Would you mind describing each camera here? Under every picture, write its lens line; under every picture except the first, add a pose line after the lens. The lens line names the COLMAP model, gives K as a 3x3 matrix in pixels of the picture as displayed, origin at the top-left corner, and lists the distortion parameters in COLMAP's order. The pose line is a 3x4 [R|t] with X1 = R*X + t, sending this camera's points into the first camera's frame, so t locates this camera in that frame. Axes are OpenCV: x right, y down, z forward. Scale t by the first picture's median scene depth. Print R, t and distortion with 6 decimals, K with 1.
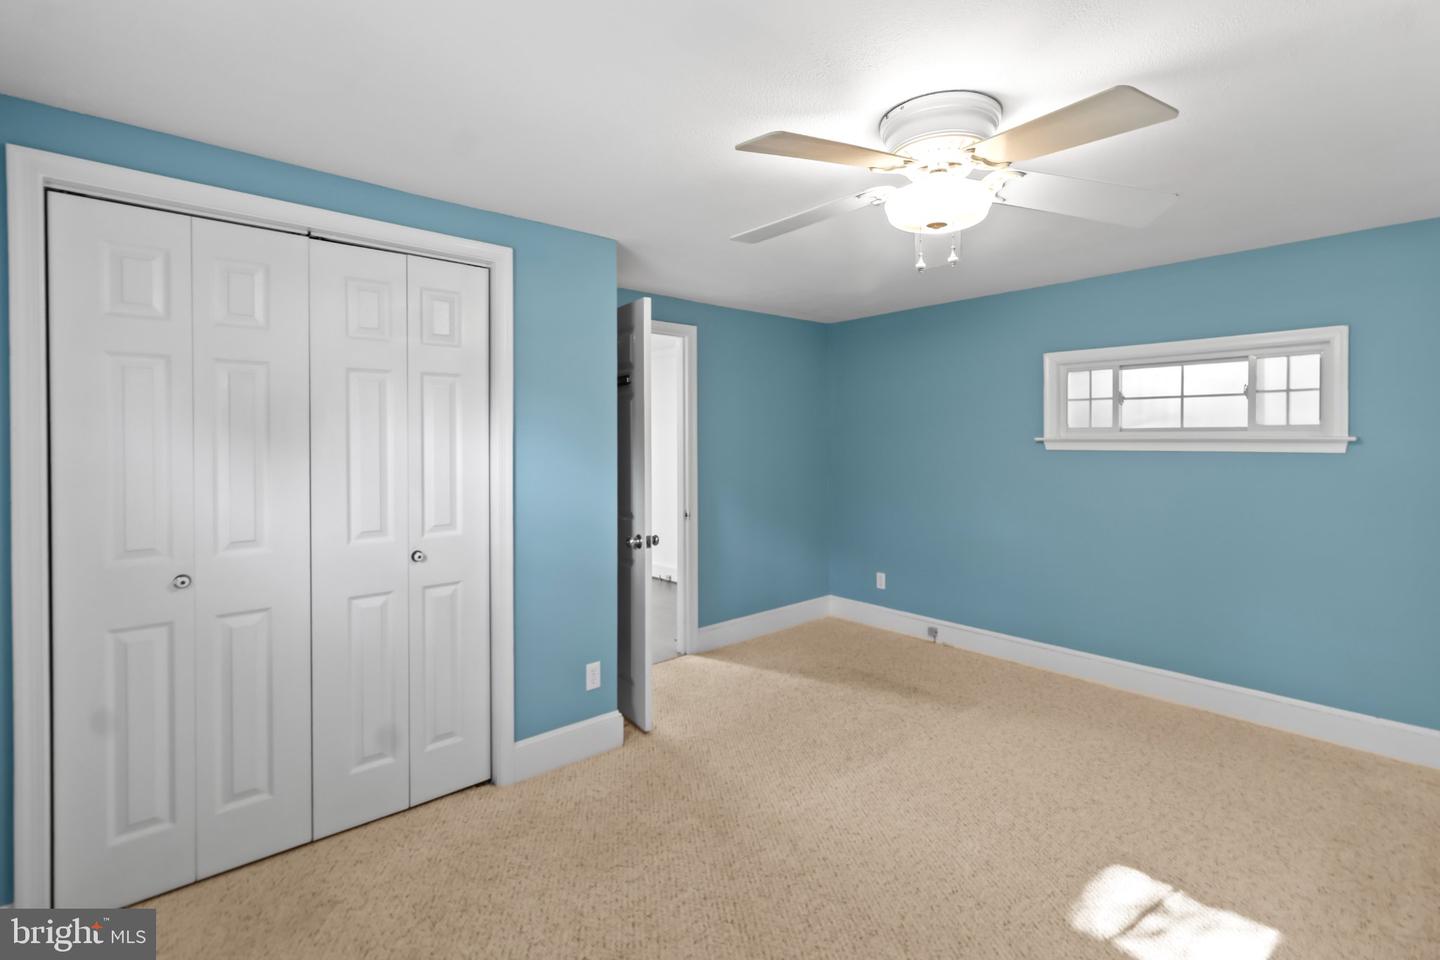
lens RADIAL K [[687.8, 0, 722.7], [0, 687.8, 450.8], [0, 0, 1]] dist [-0.001828, -0.000261]
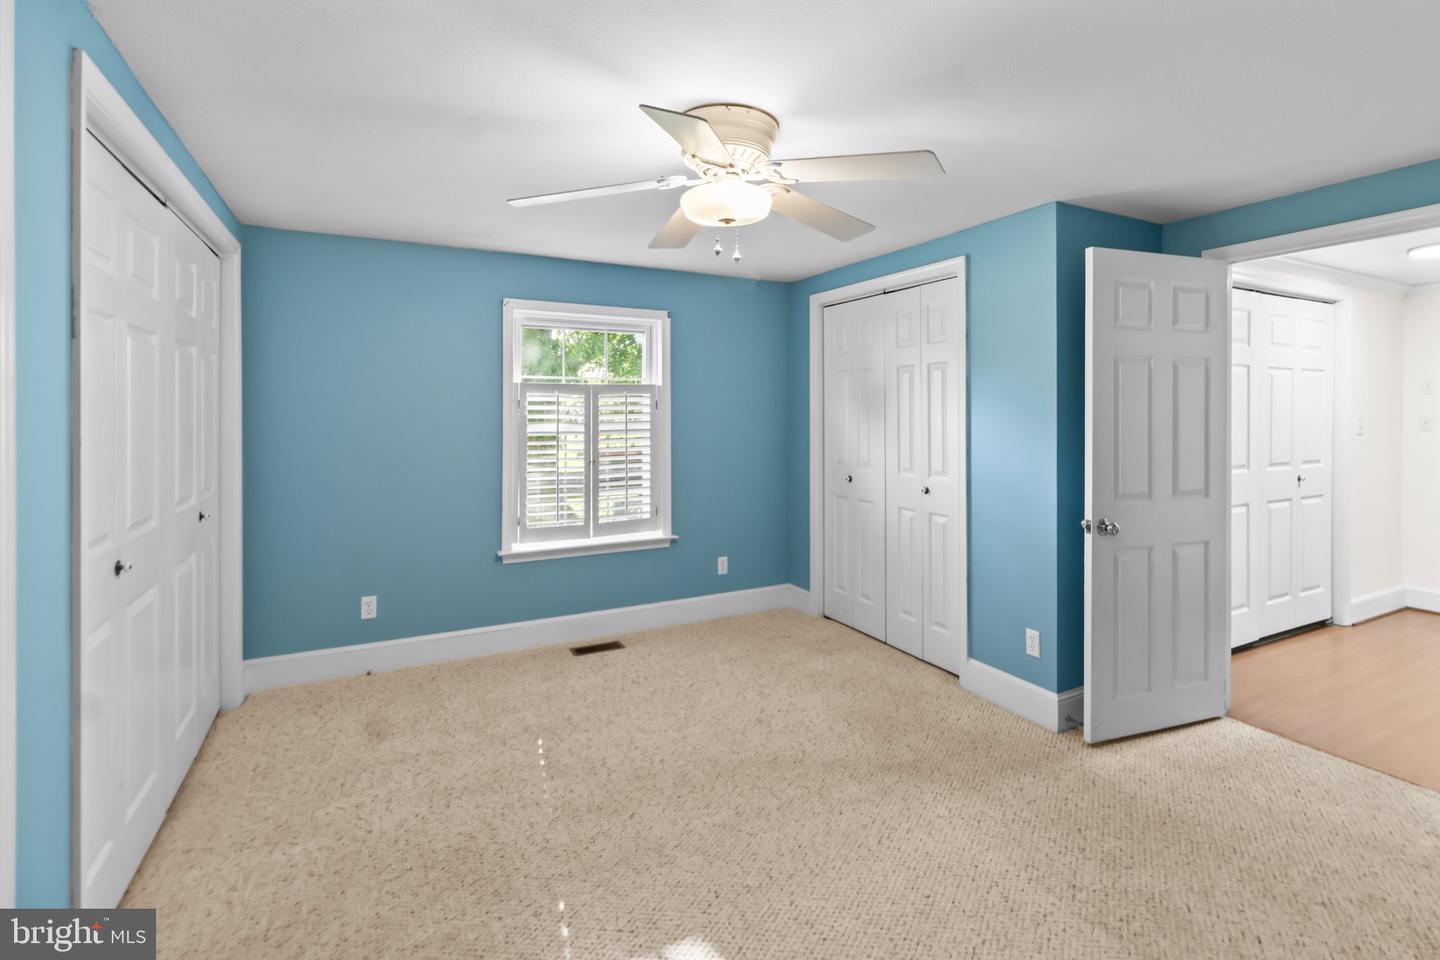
lens RADIAL K [[660.1, 0, 721.7], [0, 660.1, 410.1], [0, 0, 1]] dist [-0.000717, -0.000441]
pose [[-0.263155, 0.000555, -0.964754, 1.002322], [-0.008345, 0.999961, 0.002851, -0.015365], [0.964718, 0.008801, -0.263140, 0.937168]]
